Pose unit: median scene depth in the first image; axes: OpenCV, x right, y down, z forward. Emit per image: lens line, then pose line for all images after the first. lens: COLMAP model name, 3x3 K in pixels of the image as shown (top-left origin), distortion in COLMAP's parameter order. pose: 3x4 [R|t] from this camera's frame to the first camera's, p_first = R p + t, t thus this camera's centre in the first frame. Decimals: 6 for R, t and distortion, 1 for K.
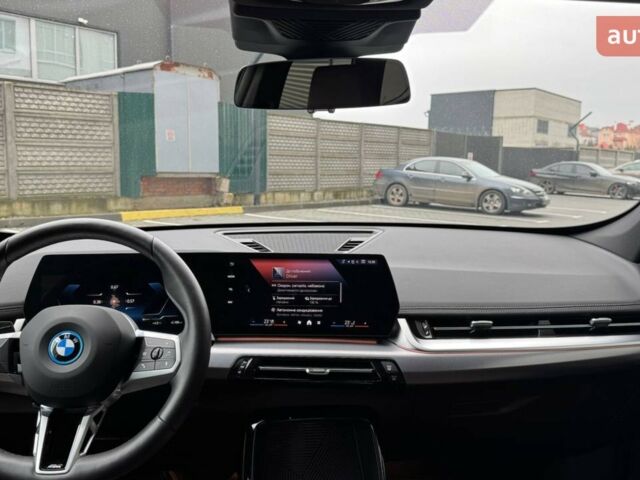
lens RADIAL K [[589.7, 0, 315.0], [0, 589.7, 240.4], [0, 0, 1]] dist [0.171808, -0.364139]
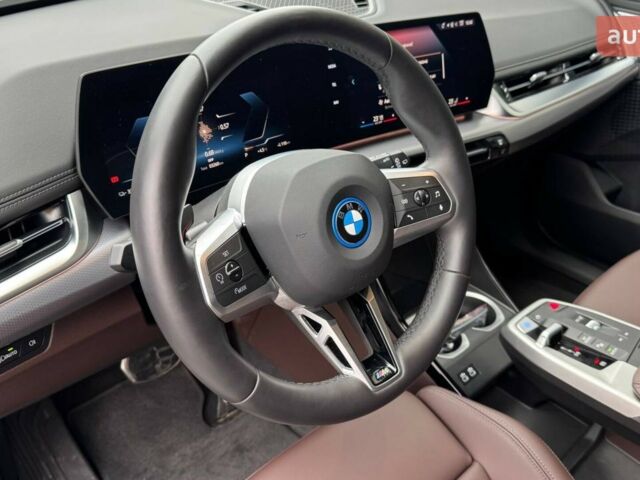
lens RADIAL K [[589.7, 0, 315.0], [0, 589.7, 240.4], [0, 0, 1]] dist [0.171808, -0.364139]
pose [[0.808340, -0.296077, 0.508847, -0.601655], [0.047283, 0.894191, 0.445181, -0.076147], [-0.586815, -0.335798, 0.736810, 0.404728]]
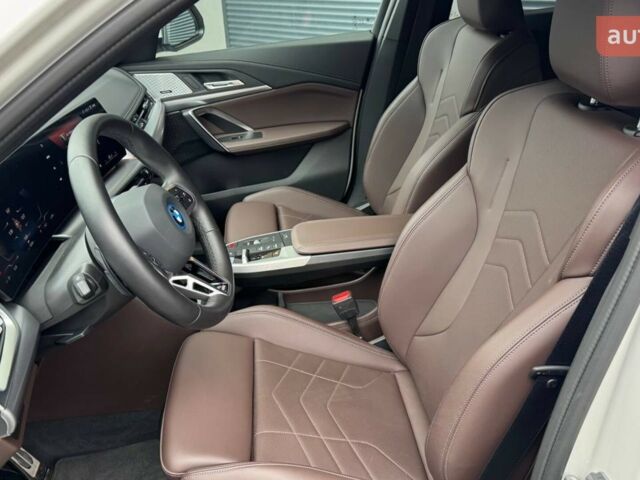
lens RADIAL K [[589.7, 0, 315.0], [0, 589.7, 240.4], [0, 0, 1]] dist [0.171808, -0.364139]
pose [[0.011285, -0.467990, 0.883662, -1.129686], [0.172555, 0.871372, 0.459278, -0.212175], [-0.984935, 0.147297, 0.090588, 0.477742]]
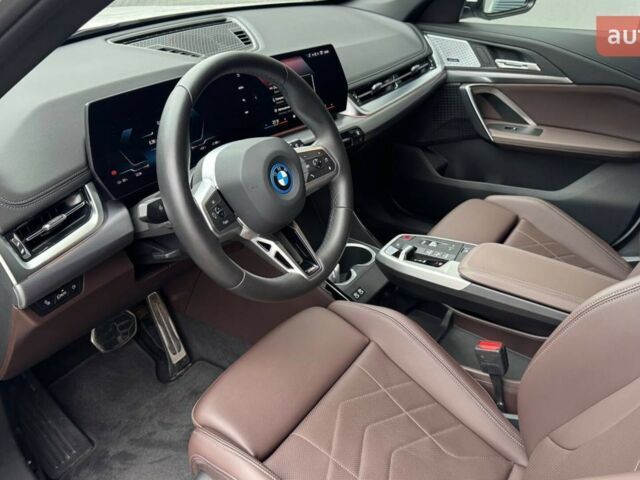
lens RADIAL K [[589.7, 0, 315.0], [0, 589.7, 240.4], [0, 0, 1]] dist [0.171808, -0.364139]
pose [[0.638065, -0.371386, 0.674497, -0.882259], [0.074311, 0.901602, 0.426135, -0.137592], [-0.766389, -0.221779, 0.602879, 0.203371]]
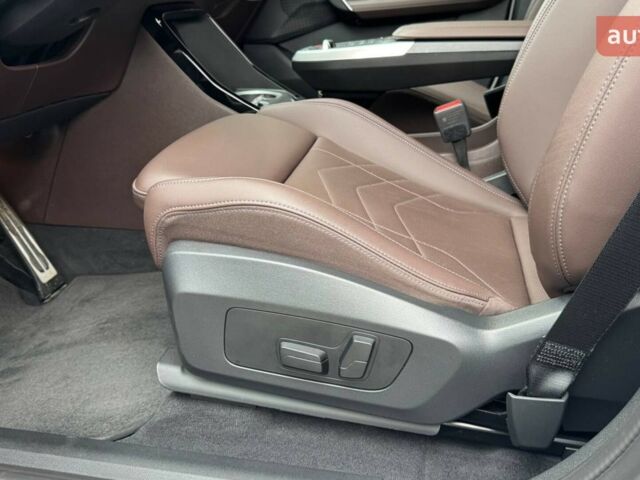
lens RADIAL K [[589.7, 0, 315.0], [0, 589.7, 240.4], [0, 0, 1]] dist [0.171808, -0.364139]
pose [[0.303172, -0.379134, 0.874268, -1.007362], [0.141513, 0.925186, 0.352142, 0.326153], [-0.942370, 0.016961, 0.334143, 0.444324]]
